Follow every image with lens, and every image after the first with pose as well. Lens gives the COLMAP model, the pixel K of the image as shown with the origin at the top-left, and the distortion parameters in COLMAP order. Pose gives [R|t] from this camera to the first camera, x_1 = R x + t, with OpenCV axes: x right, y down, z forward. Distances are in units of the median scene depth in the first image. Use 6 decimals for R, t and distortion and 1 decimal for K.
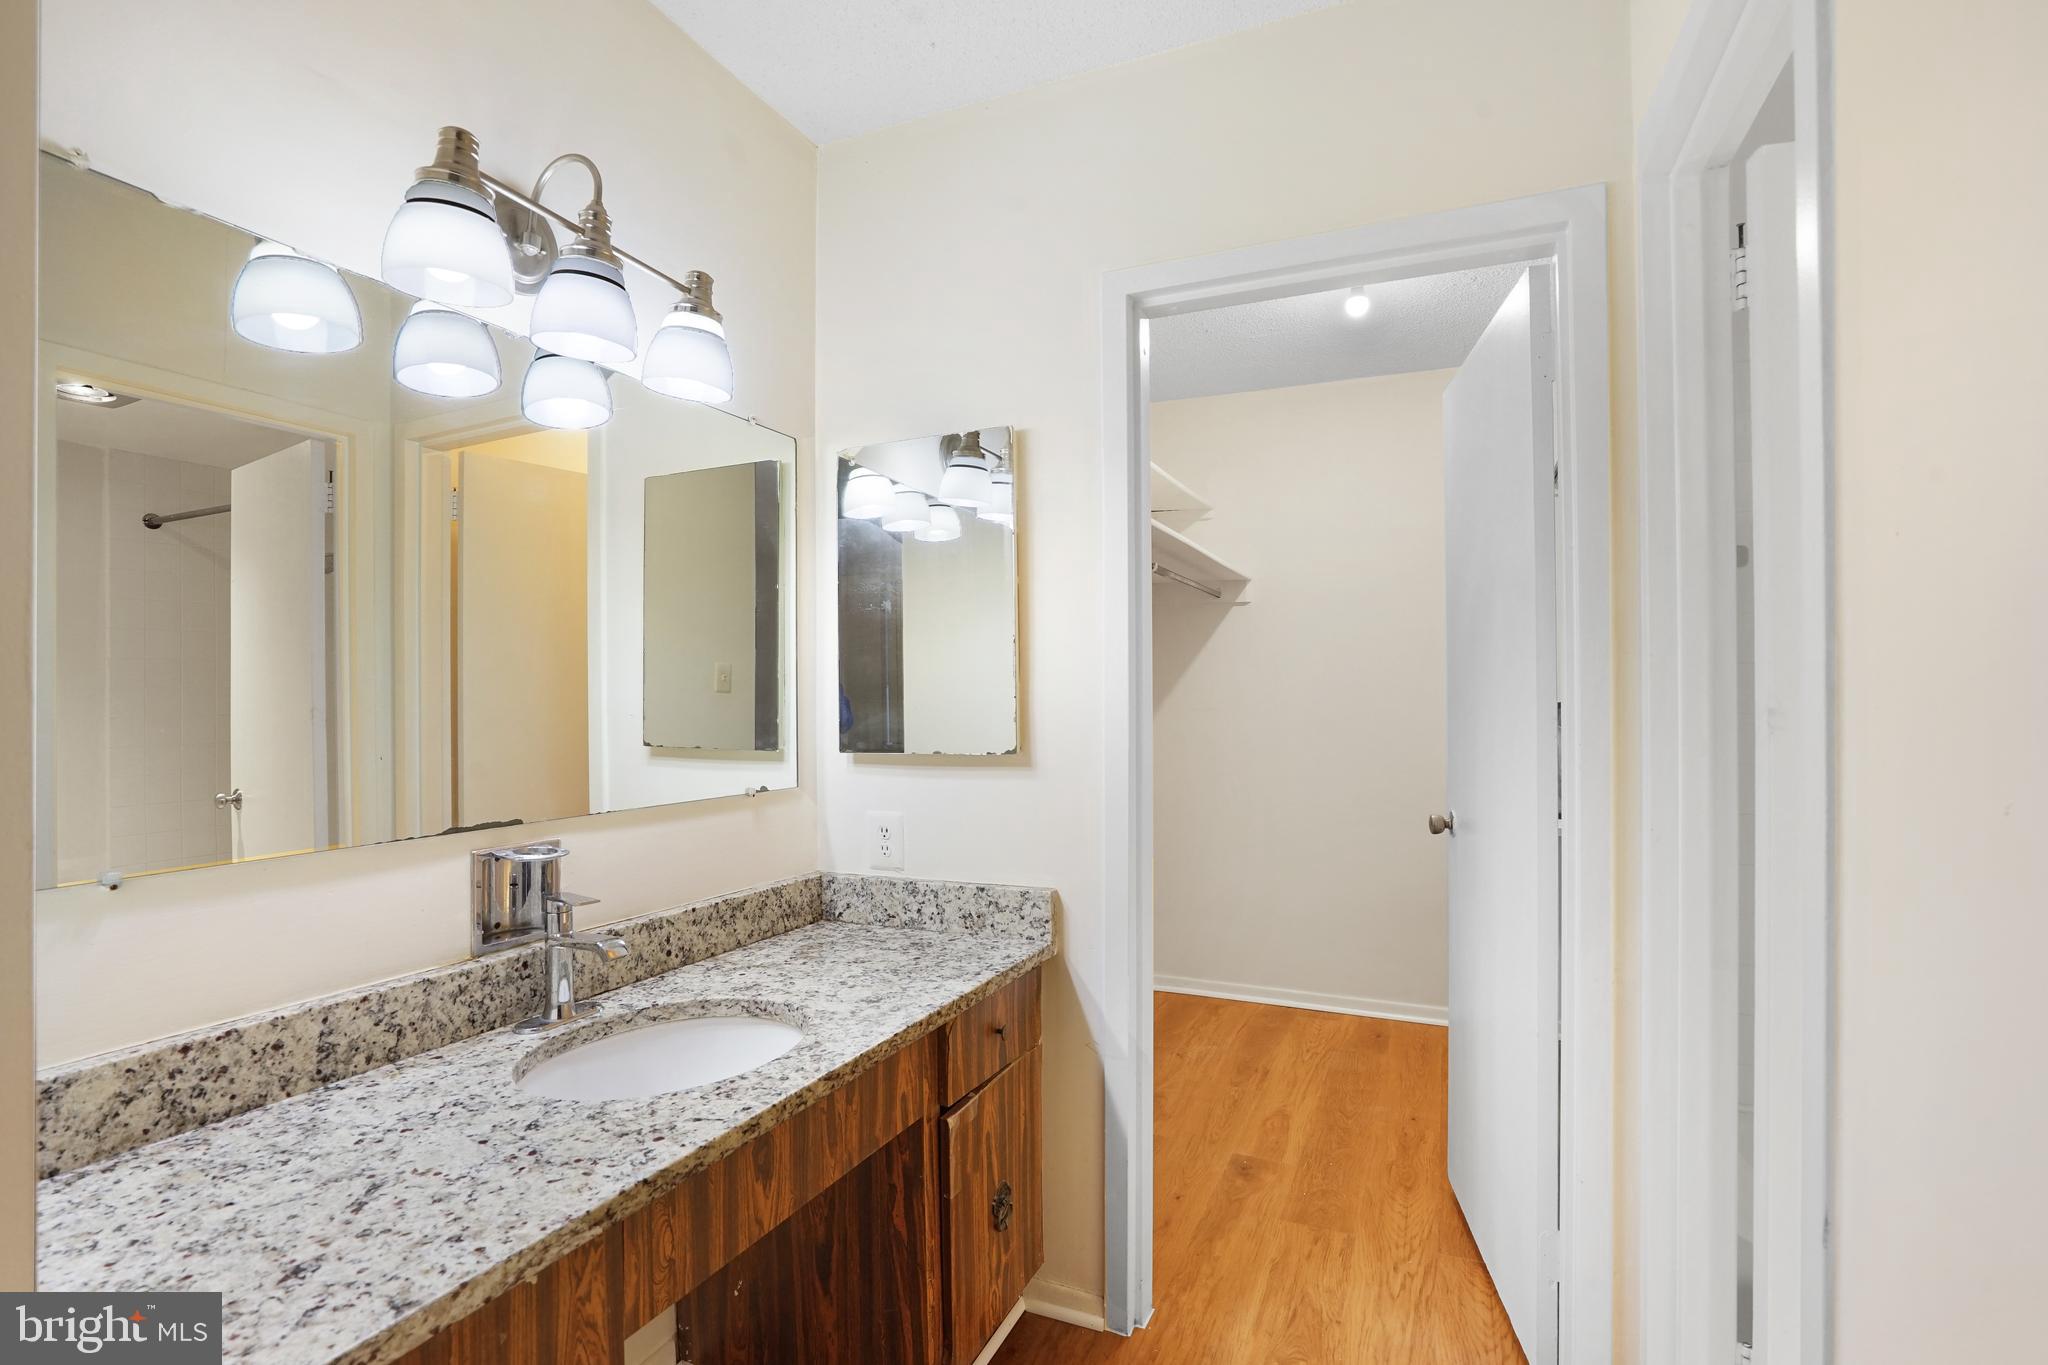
lens RADIAL K [[979.2, 0, 1008.9], [0, 979.2, 680.7], [0, 0, 1]] dist [-0.059080, 0.035303]
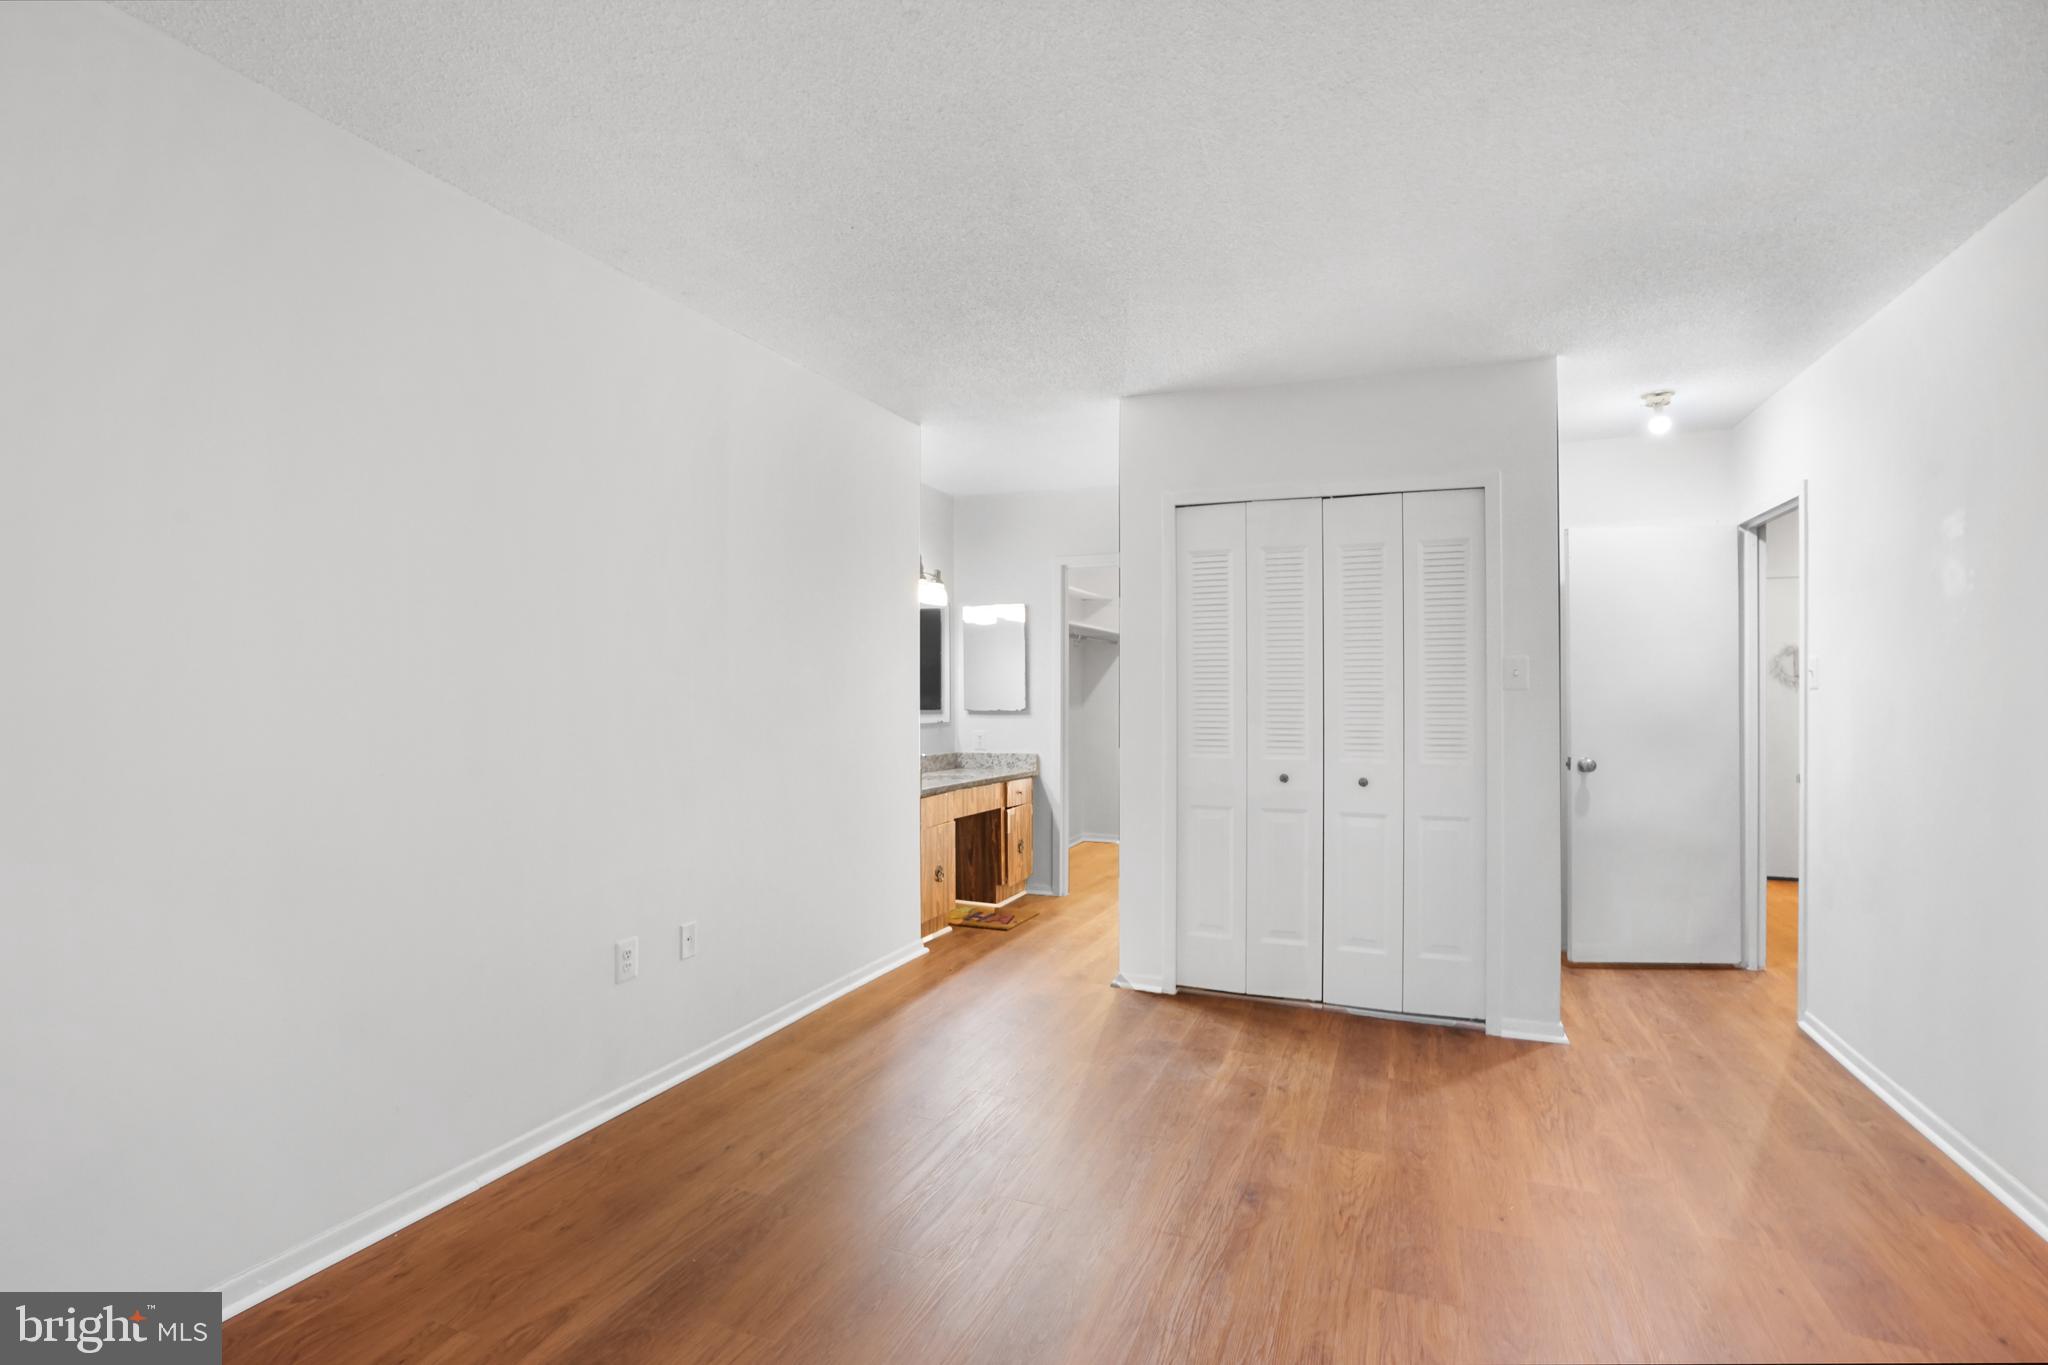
lens RADIAL K [[979.2, 0, 1008.9], [0, 979.2, 680.7], [0, 0, 1]] dist [-0.059080, 0.035303]
pose [[0.999764, 0.005714, 0.020981, -0.105081], [-0.005830, 0.999968, 0.005480, -0.034908], [-0.020949, -0.005601, 0.999765, -2.016330]]
